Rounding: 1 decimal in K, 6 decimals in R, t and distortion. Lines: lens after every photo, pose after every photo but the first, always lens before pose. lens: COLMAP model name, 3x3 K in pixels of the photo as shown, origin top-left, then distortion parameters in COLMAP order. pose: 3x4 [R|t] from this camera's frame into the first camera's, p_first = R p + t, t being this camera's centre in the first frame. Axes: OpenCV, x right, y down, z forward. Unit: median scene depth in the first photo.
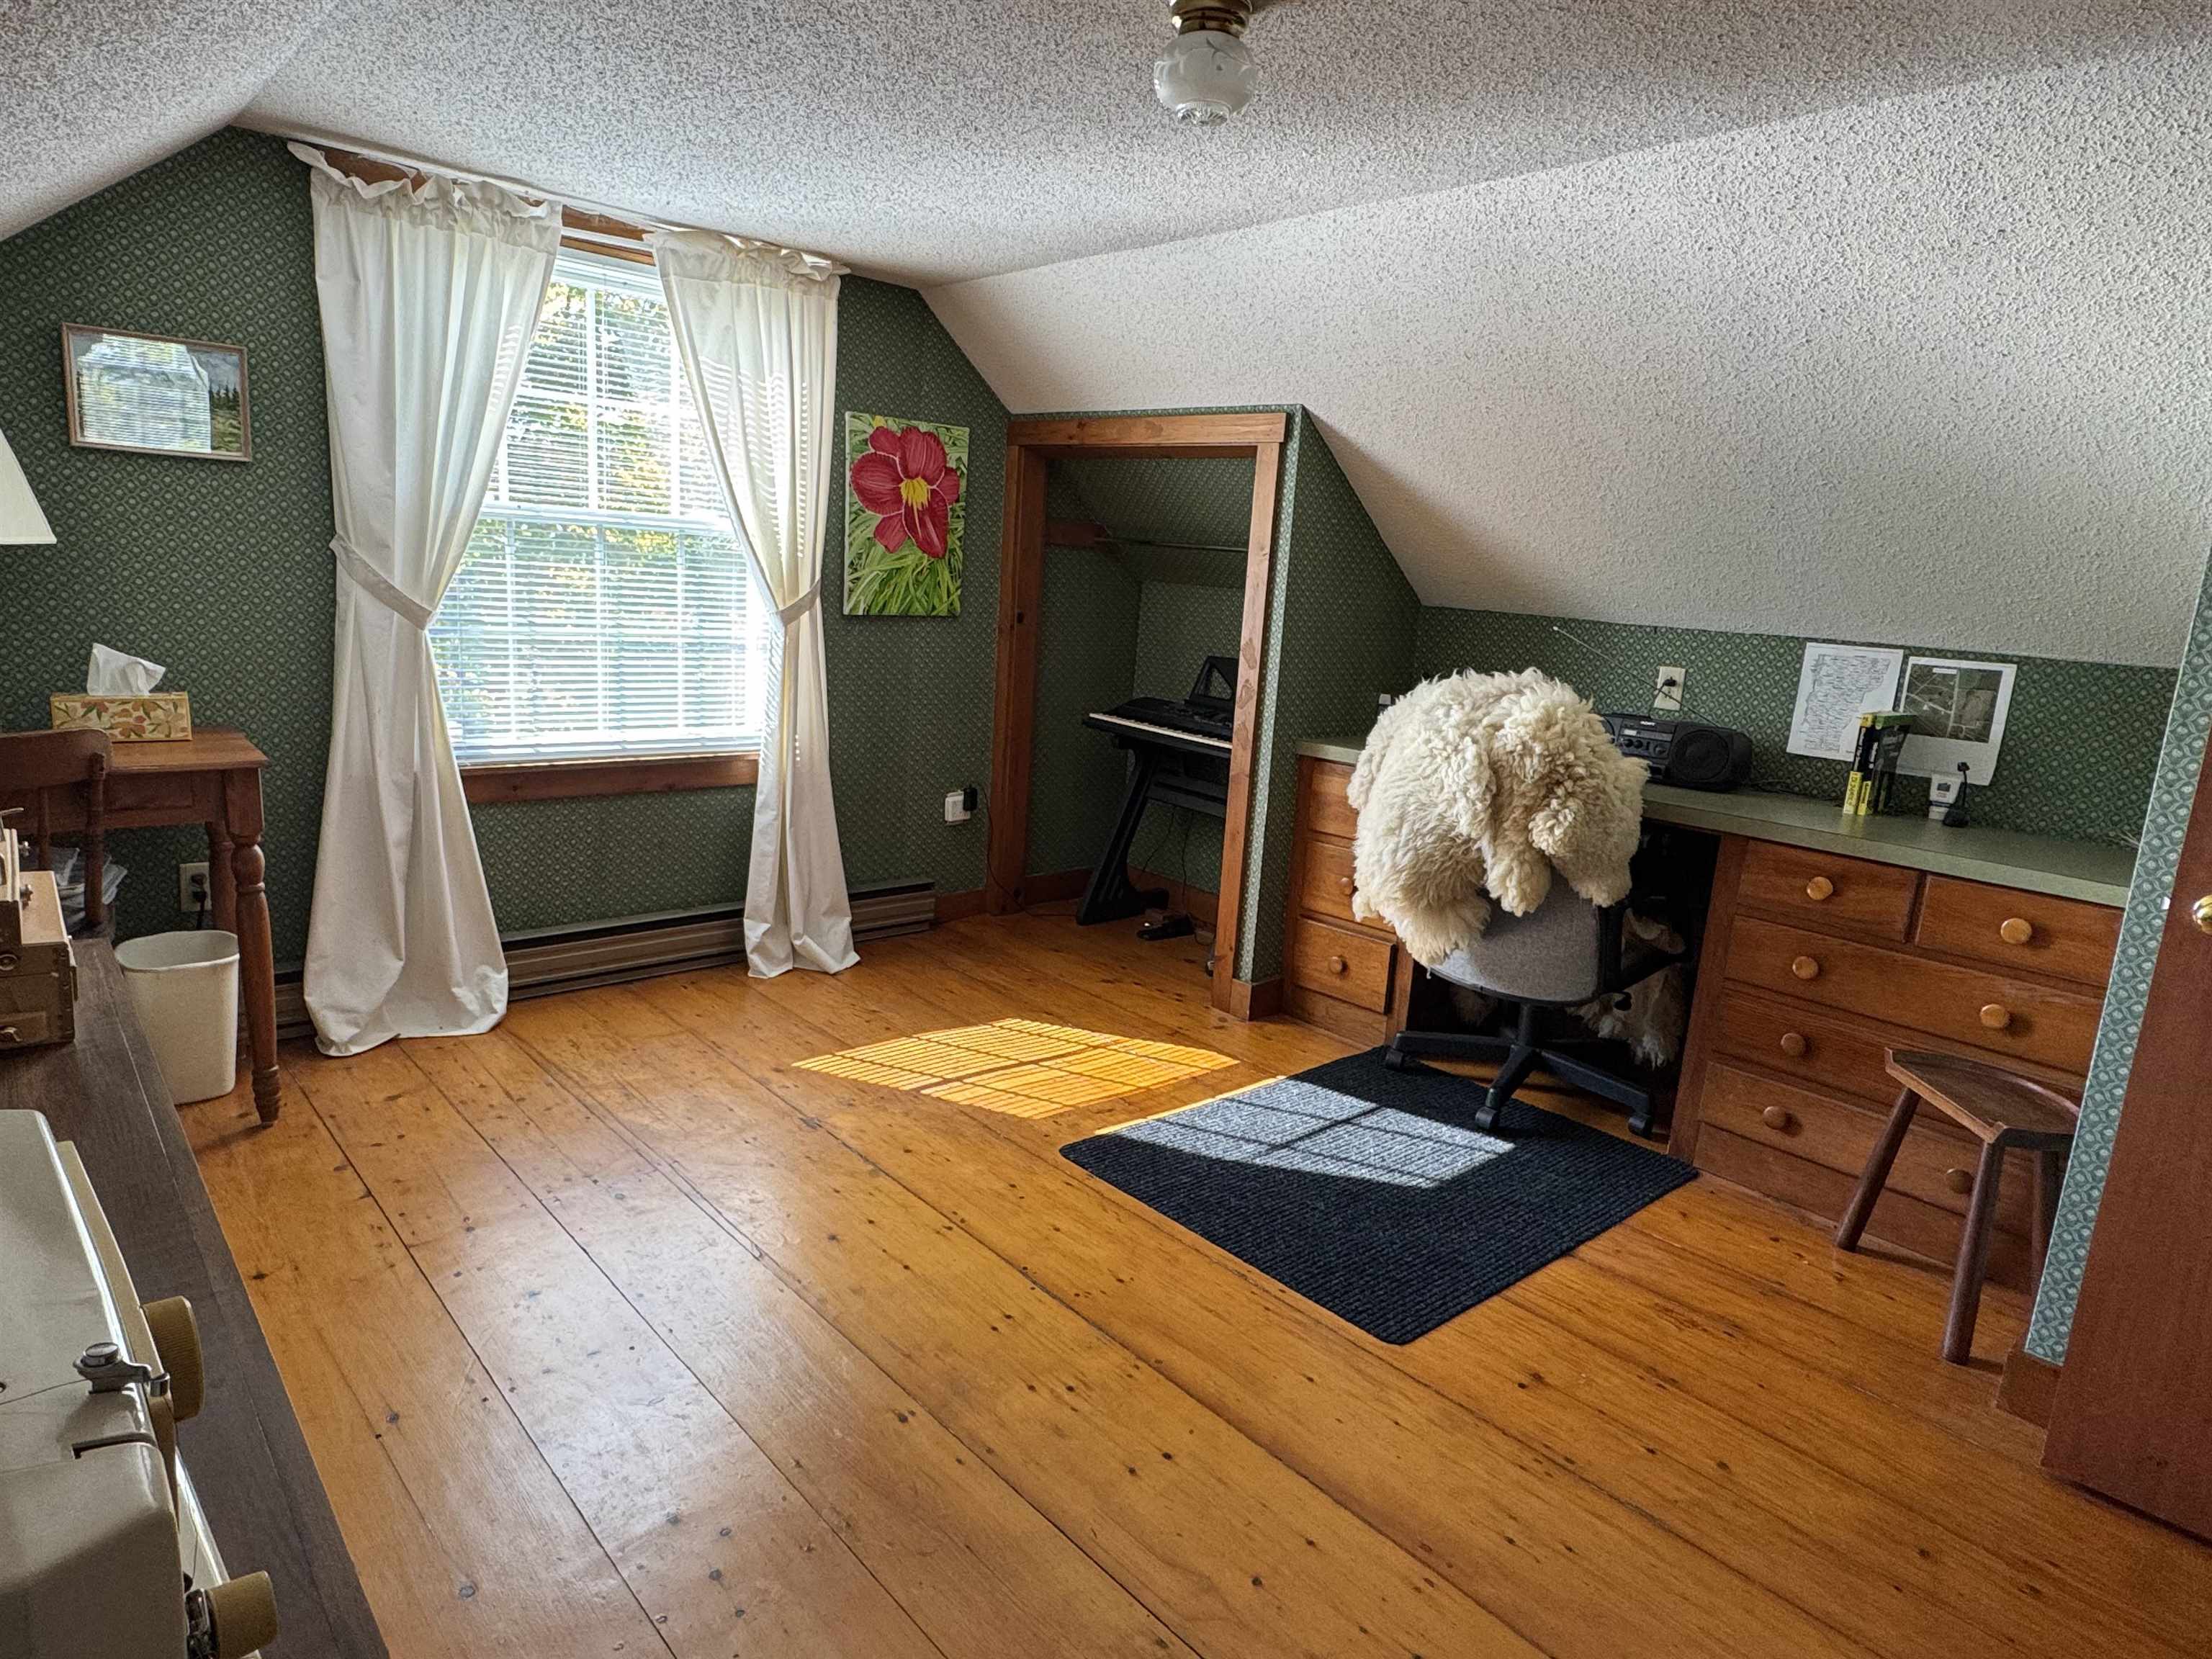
lens RADIAL K [[1294.3, 0, 1100.0], [0, 1294.3, 827.4], [0, 0, 1]] dist [-0.004915, 0.000750]
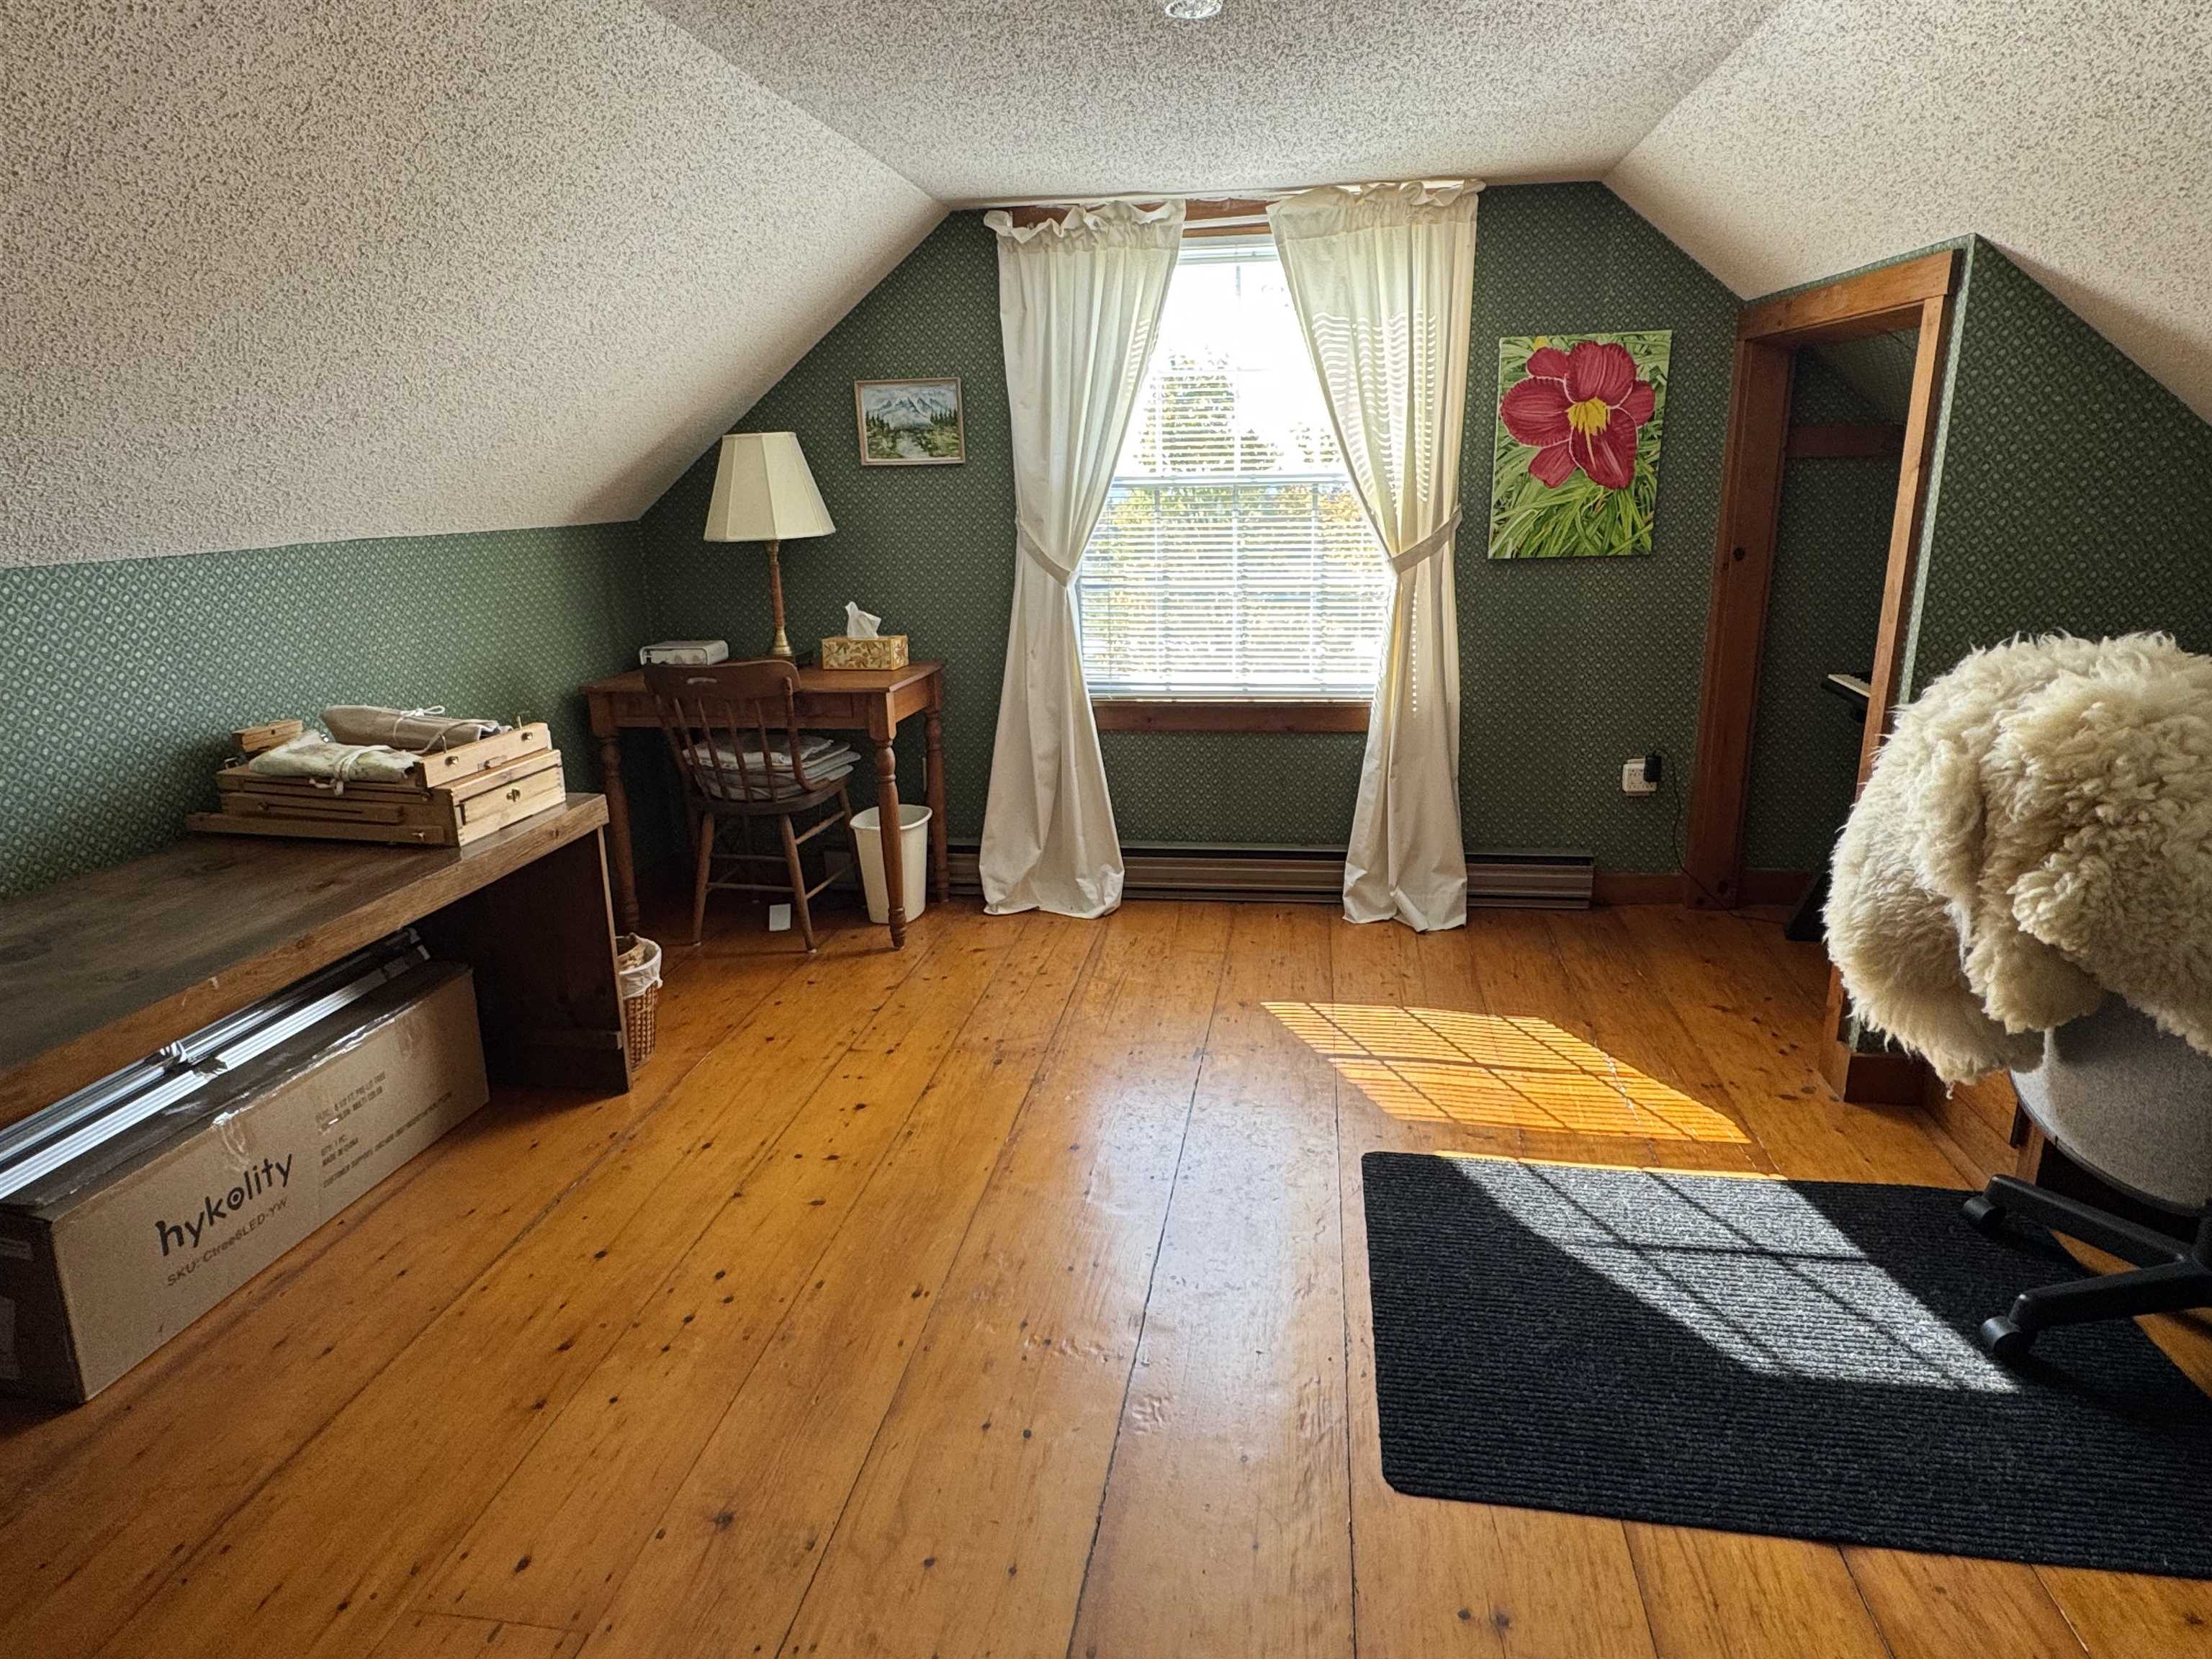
lens RADIAL K [[1294.3, 0, 1107.8], [0, 1294.3, 825.2], [0, 0, 1]] dist [-0.004915, 0.000750]
pose [[0.630705, 0.129852, -0.765082, 0.442098], [-0.089542, 0.991493, 0.094465, -0.043788], [0.770840, 0.008927, 0.636967, 0.227977]]
